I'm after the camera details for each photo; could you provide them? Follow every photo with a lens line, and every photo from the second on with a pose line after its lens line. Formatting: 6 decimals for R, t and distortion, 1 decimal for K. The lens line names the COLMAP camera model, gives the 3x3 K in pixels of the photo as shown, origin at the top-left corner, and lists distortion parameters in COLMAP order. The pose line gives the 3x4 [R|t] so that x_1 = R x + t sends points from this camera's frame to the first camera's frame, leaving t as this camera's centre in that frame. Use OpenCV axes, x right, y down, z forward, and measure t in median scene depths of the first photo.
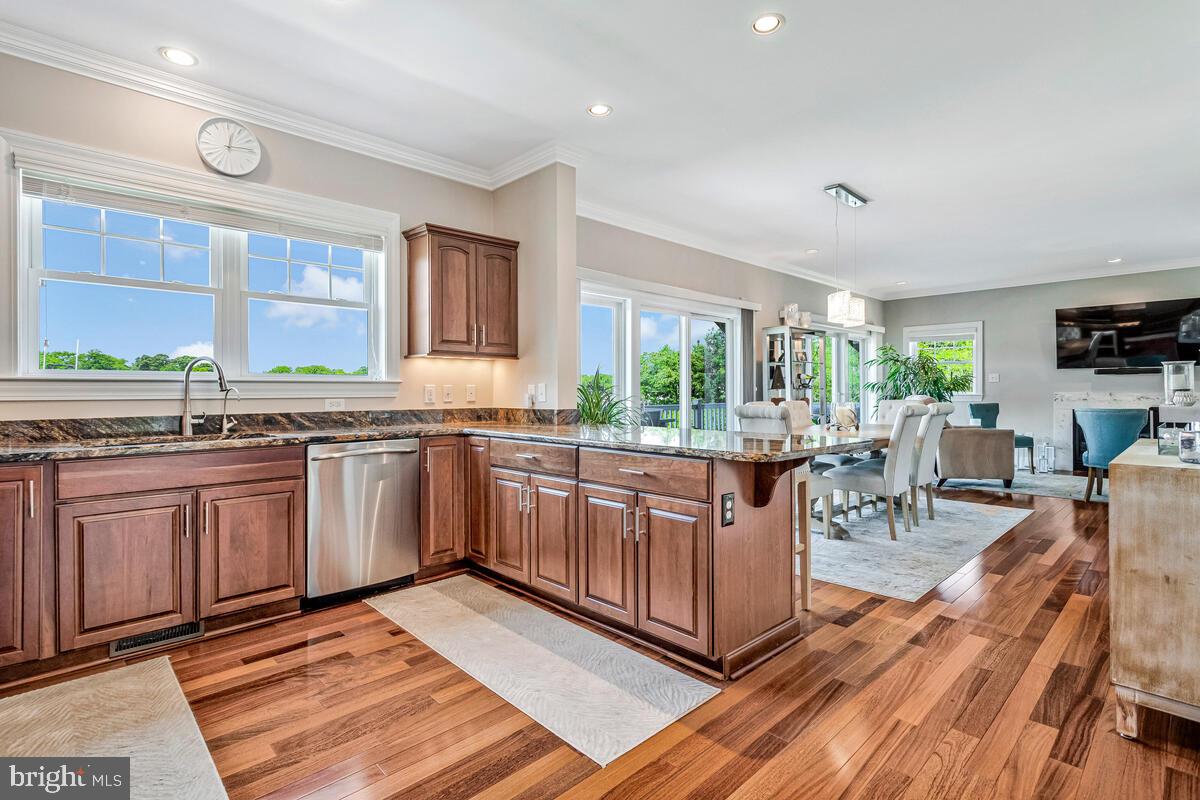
lens RADIAL K [[578.1, 0, 601.7], [0, 578.1, 388.8], [0, 0, 1]] dist [-0.020463, -0.000071]
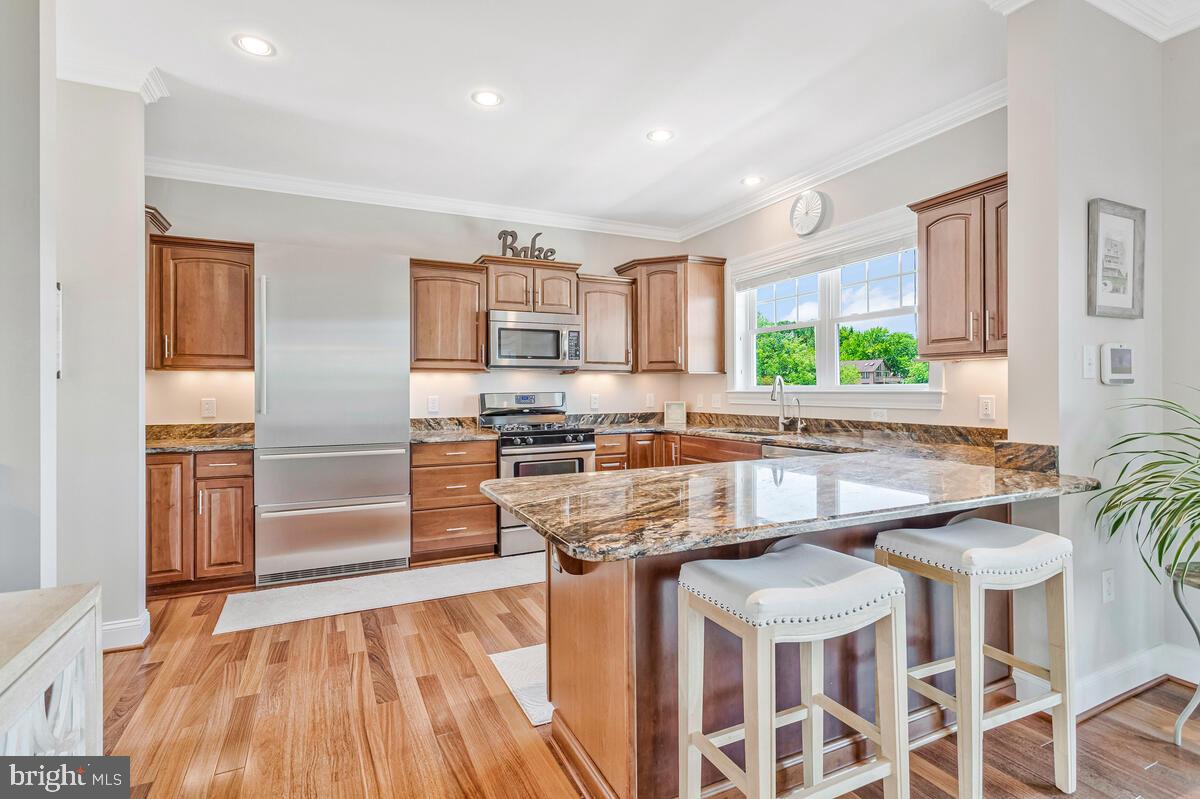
lens RADIAL K [[578.1, 0, 601.7], [0, 578.1, 388.3], [0, 0, 1]] dist [-0.020463, -0.000071]
pose [[-0.310704, 0.007999, -0.950473, 0.330309], [0.009390, 0.999942, 0.005346, -0.014984], [0.950460, -0.007264, -0.310761, 0.428049]]
